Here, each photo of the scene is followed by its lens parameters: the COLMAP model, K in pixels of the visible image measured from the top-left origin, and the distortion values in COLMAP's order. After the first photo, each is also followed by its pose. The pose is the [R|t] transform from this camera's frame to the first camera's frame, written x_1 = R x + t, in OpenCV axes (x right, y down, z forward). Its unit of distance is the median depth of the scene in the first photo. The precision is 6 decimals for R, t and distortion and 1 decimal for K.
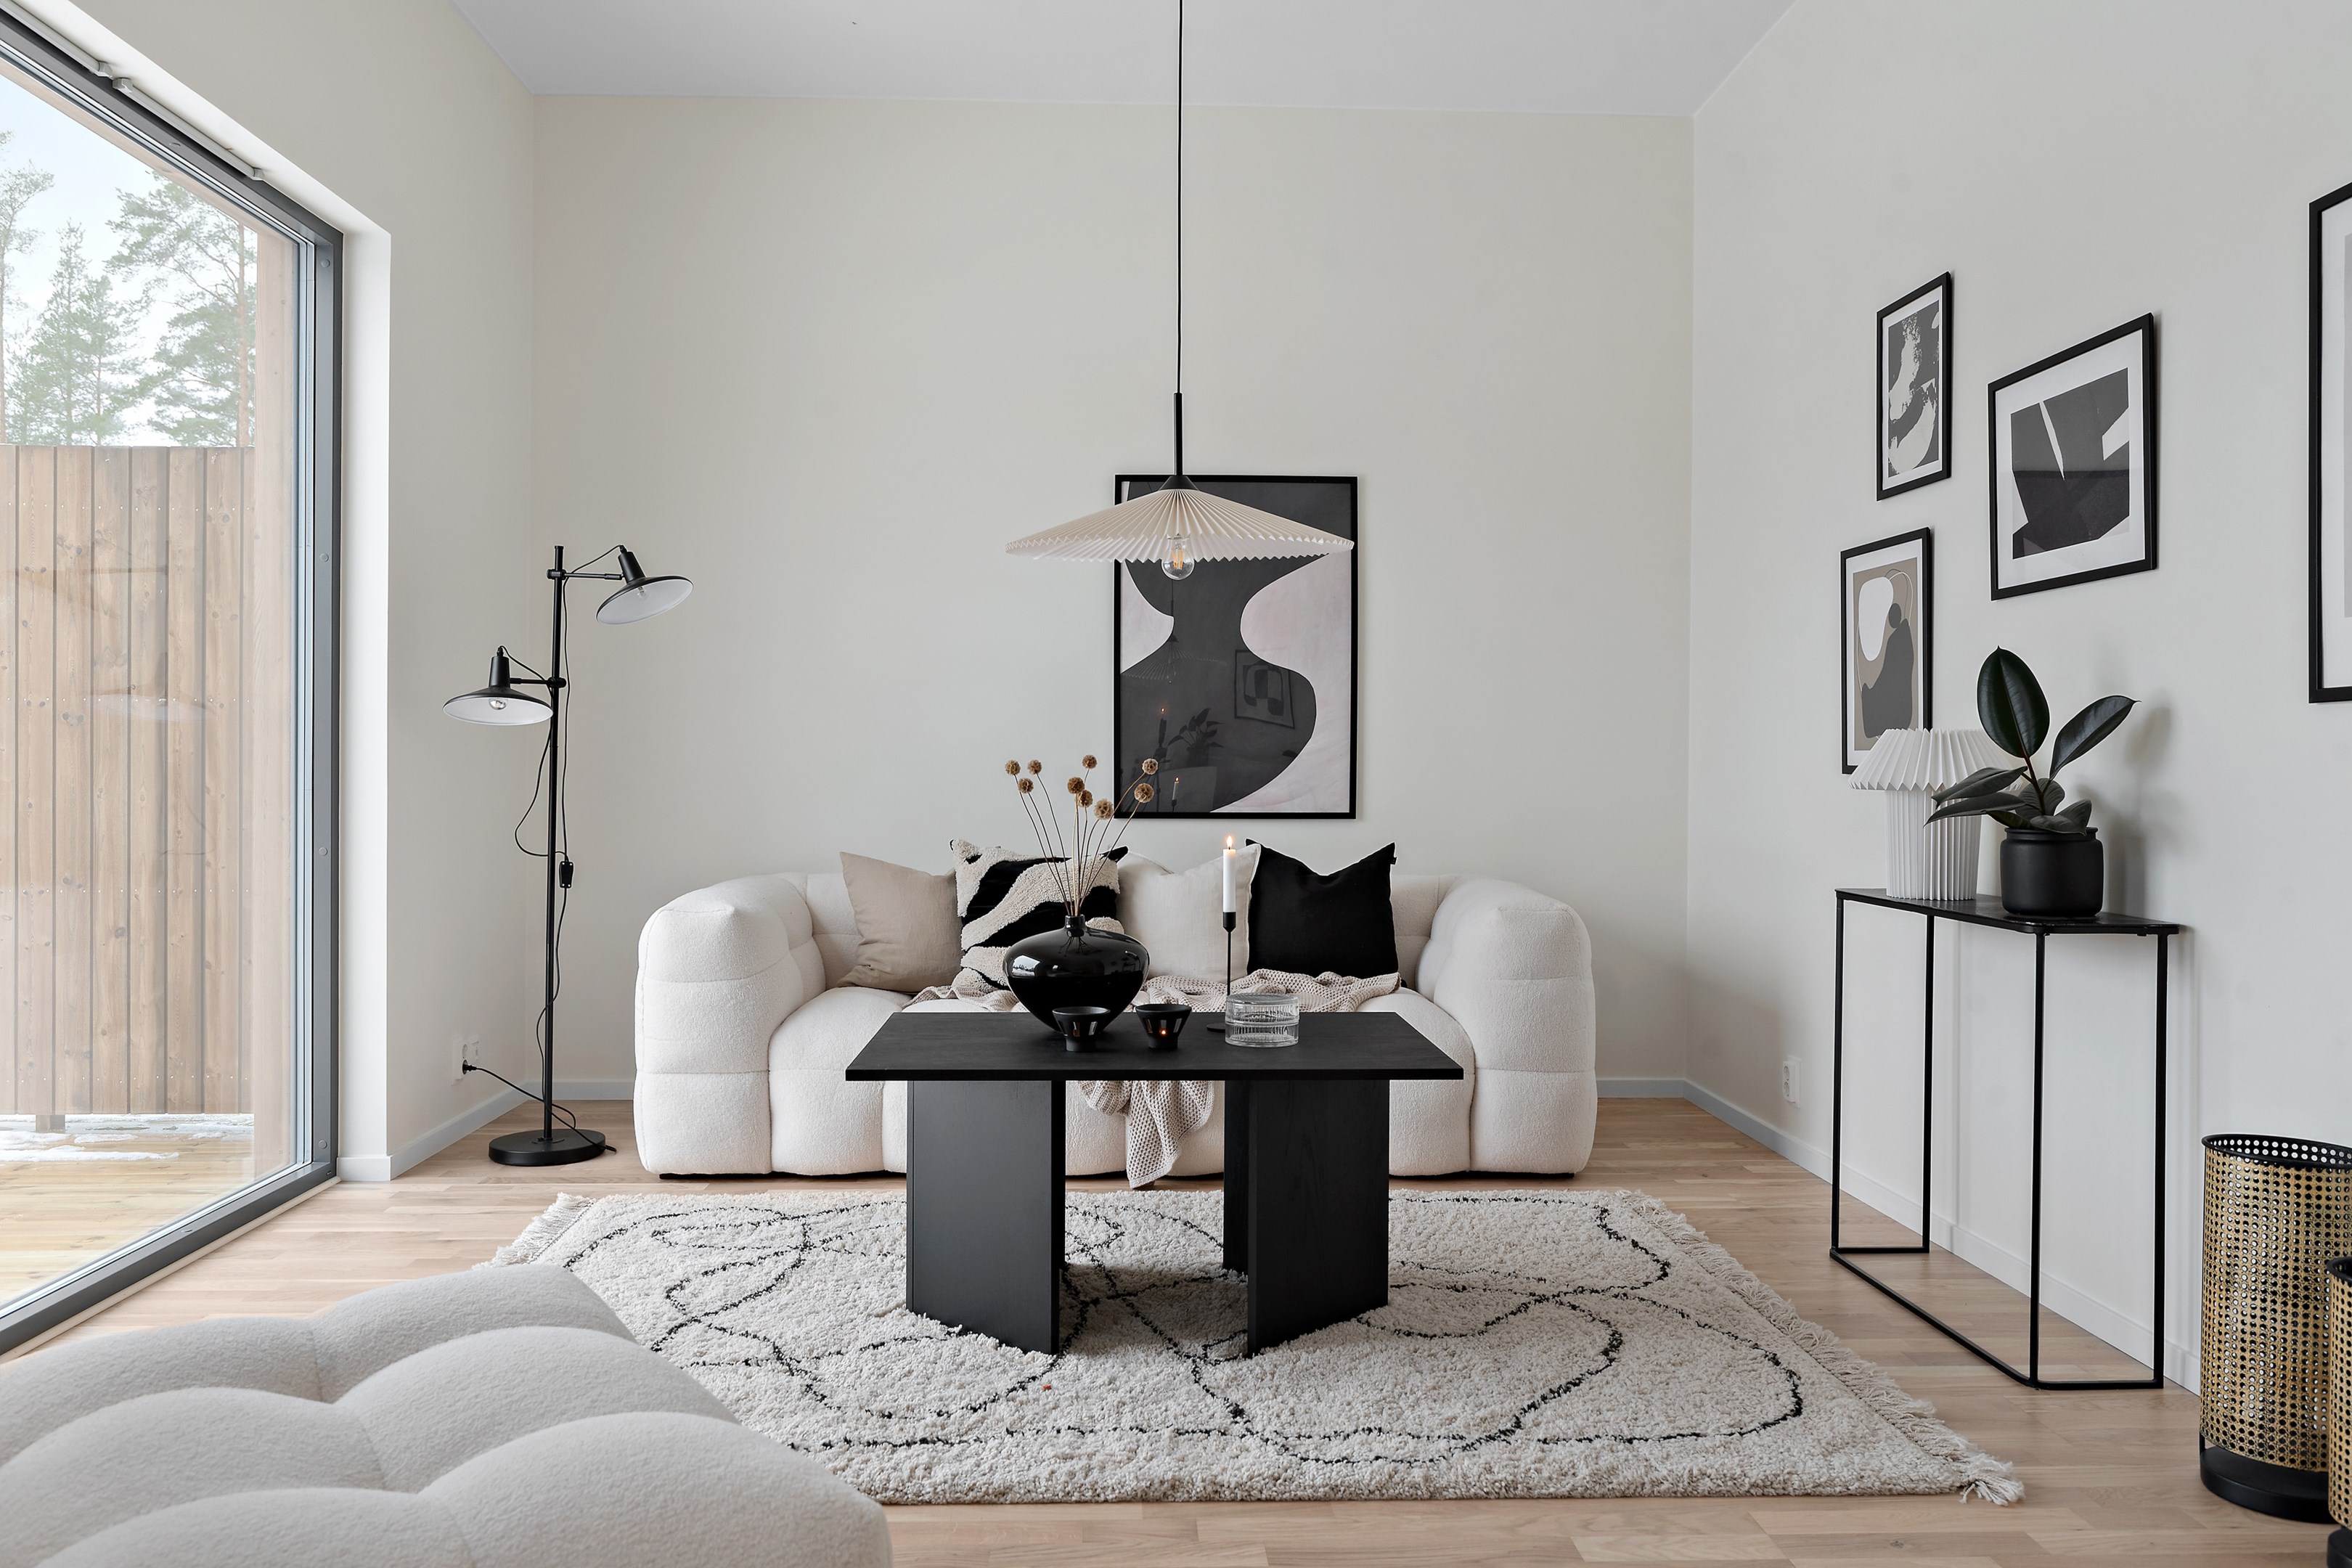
lens RADIAL K [[1725.3, 0, 1176.0], [0, 1725.3, 784.0], [0, 0, 1]] dist [-0.010247, 0.006754]
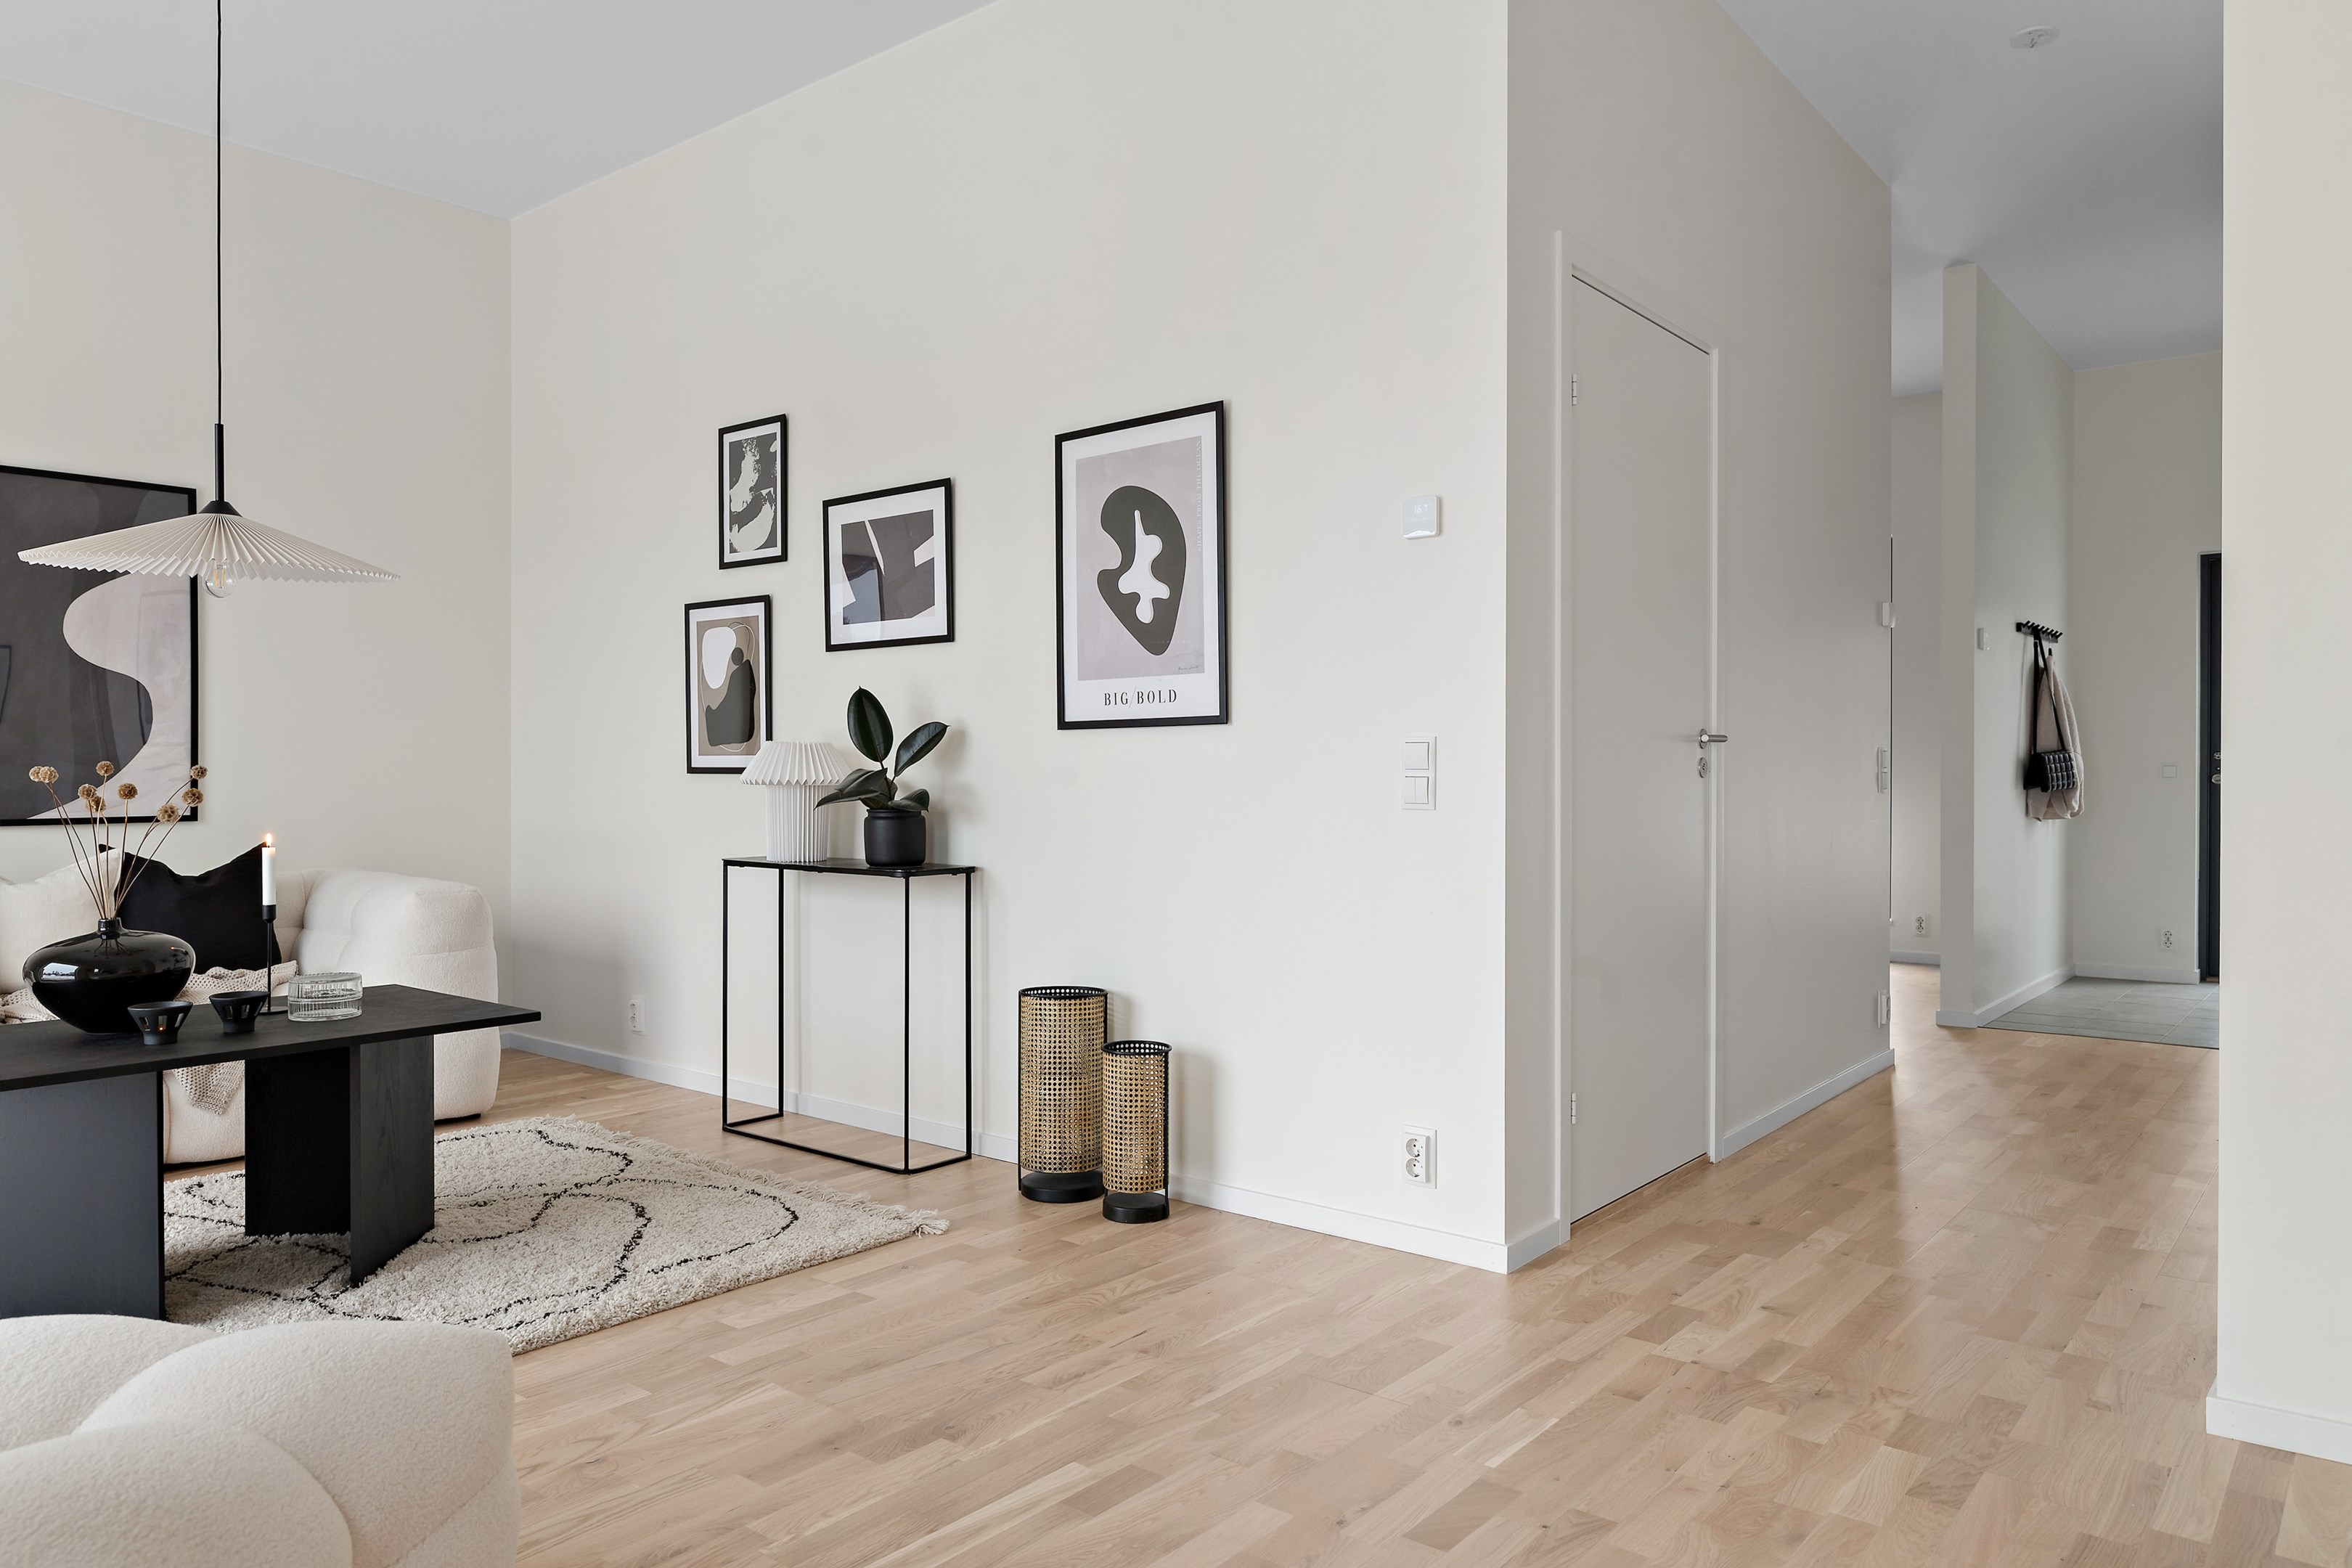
lens RADIAL K [[1551.4, 0, 1176.0], [0, 1551.4, 784.0], [0, 0, 1]] dist [-0.001802, -0.000881]
pose [[0.666471, -0.013756, 0.745404, -0.325649], [0.012187, 0.999897, 0.007556, -0.002940], [-0.745432, 0.004048, 0.666570, -0.086796]]
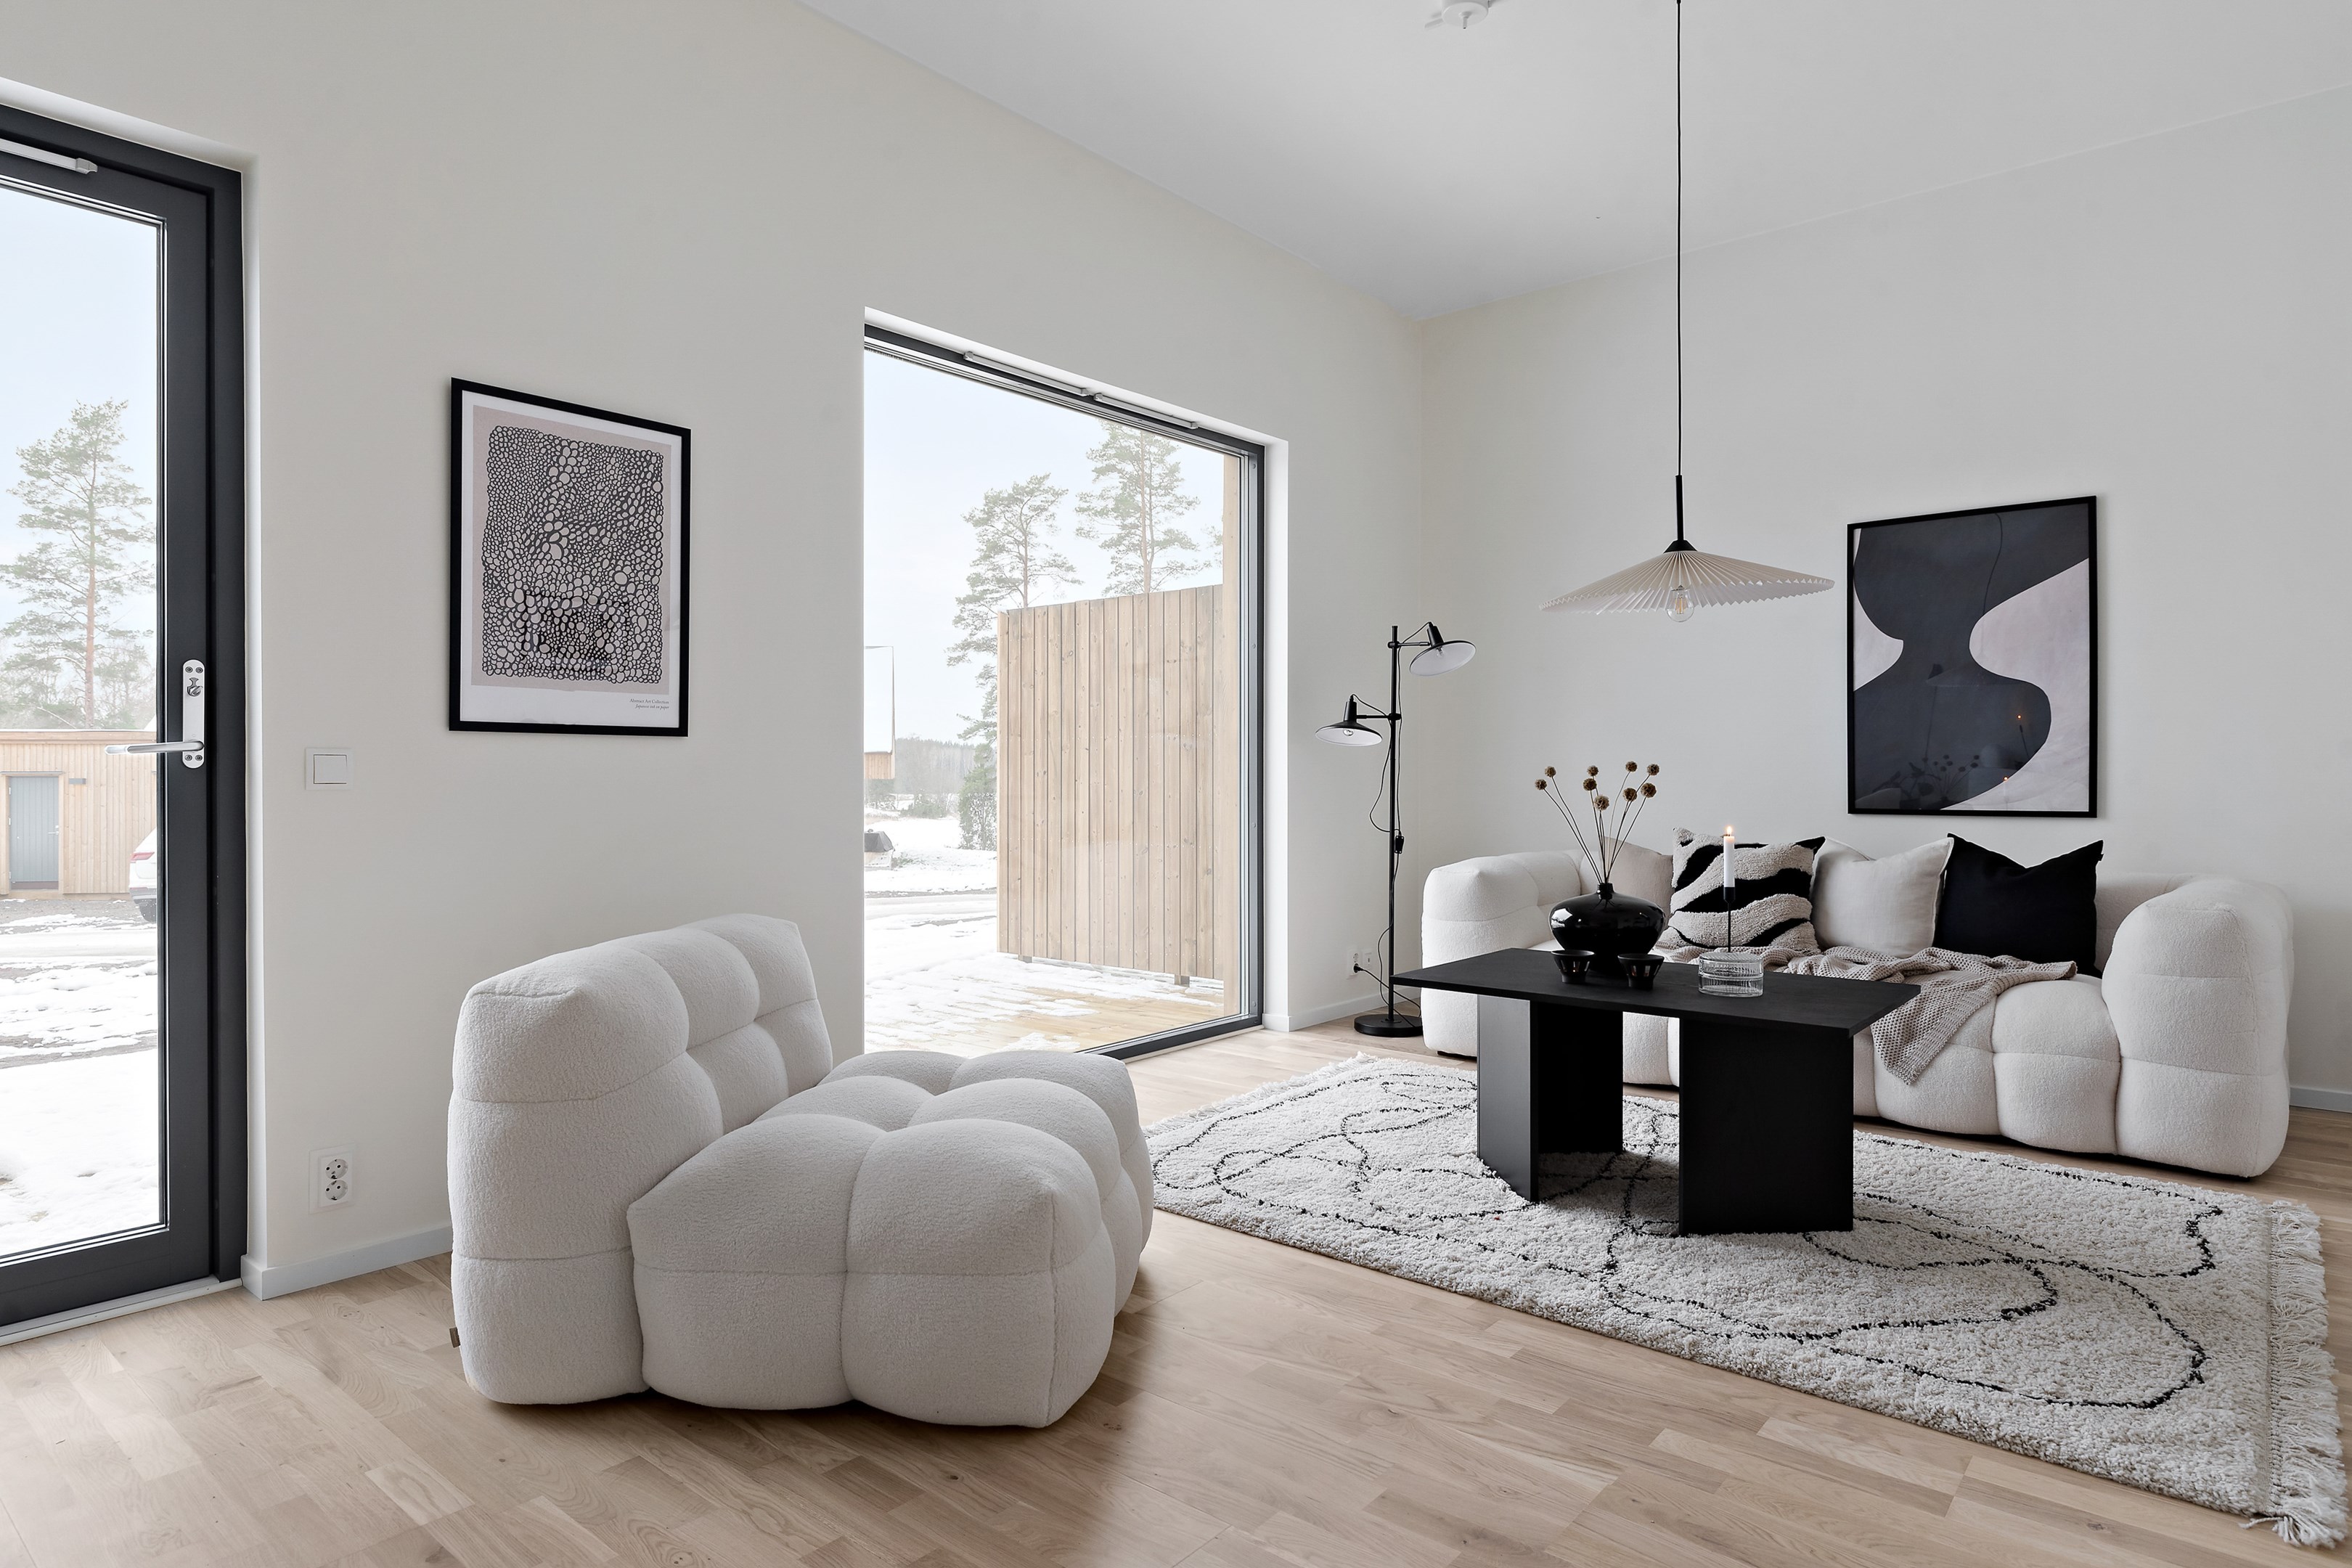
lens RADIAL K [[1309.3, 0, 1176.0], [0, 1309.3, 784.0], [0, 0, 1]] dist [-0.003129, -0.001214]
pose [[0.737585, 0.000148, -0.675254, 0.382084], [-0.000885, 0.999999, -0.000747, 0.001111], [0.675254, 0.001149, 0.737585, 0.040784]]
